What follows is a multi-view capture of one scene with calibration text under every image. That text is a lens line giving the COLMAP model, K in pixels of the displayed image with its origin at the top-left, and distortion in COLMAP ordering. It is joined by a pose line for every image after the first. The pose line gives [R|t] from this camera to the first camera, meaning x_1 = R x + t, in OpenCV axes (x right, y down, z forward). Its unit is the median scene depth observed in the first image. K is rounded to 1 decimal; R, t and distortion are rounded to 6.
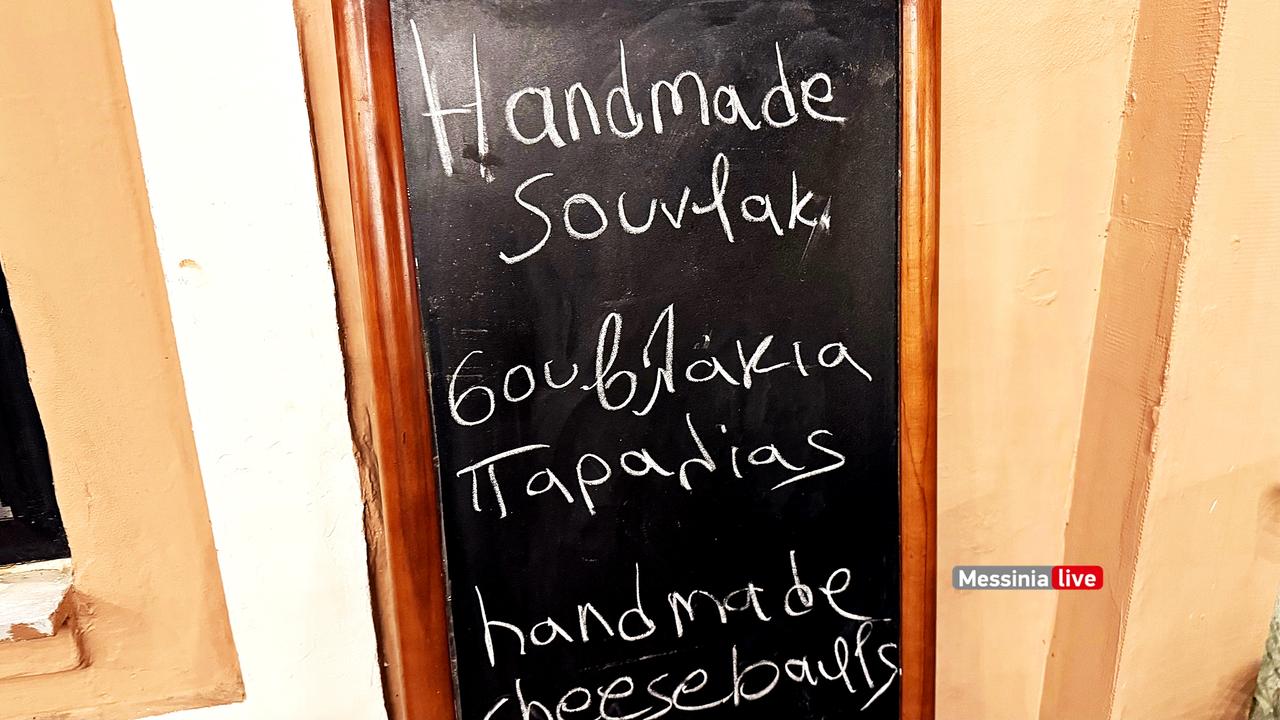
lens RADIAL K [[910.7, 0, 640.0], [0, 910.7, 360.0], [0, 0, 1]] dist [0.159425, -0.315042]
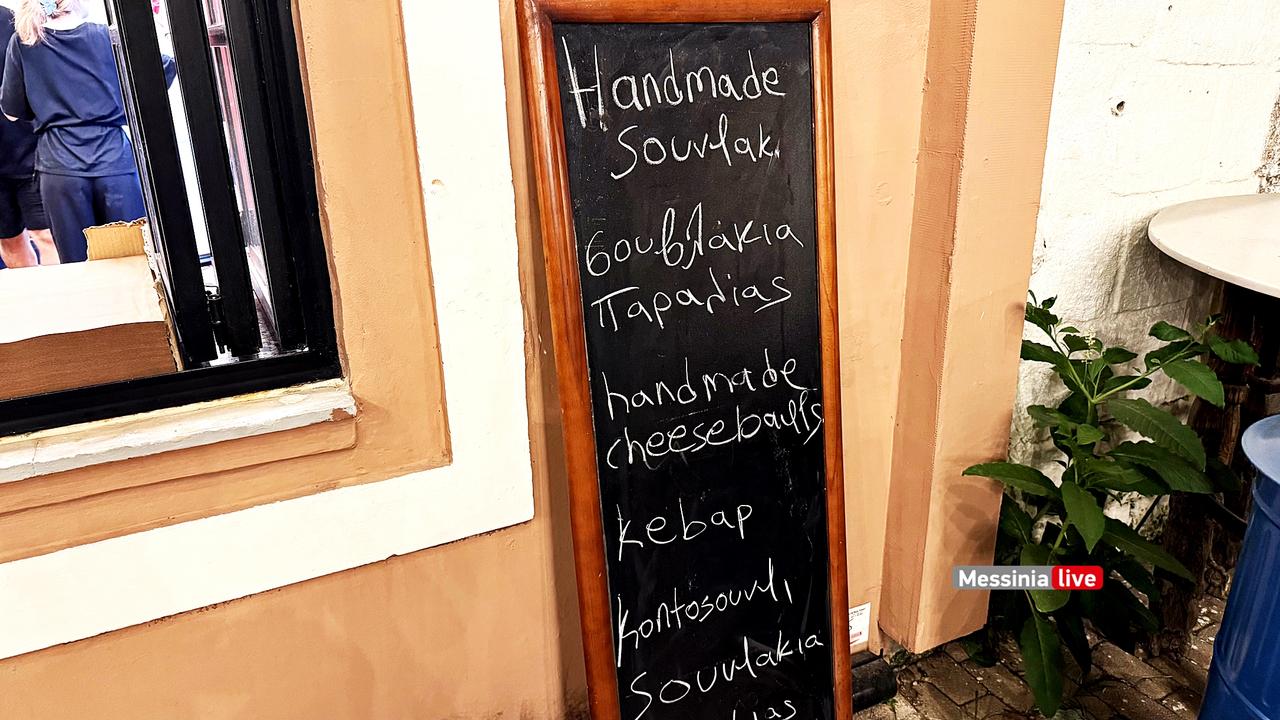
lens RADIAL K [[910.7, 0, 640.0], [0, 910.7, 360.0], [0, 0, 1]] dist [0.159425, -0.315042]
pose [[0.970301, -0.071882, 0.230974, -0.487578], [0.069687, 0.997413, 0.017661, 0.193497], [-0.231646, -0.001040, 0.972800, -0.644548]]
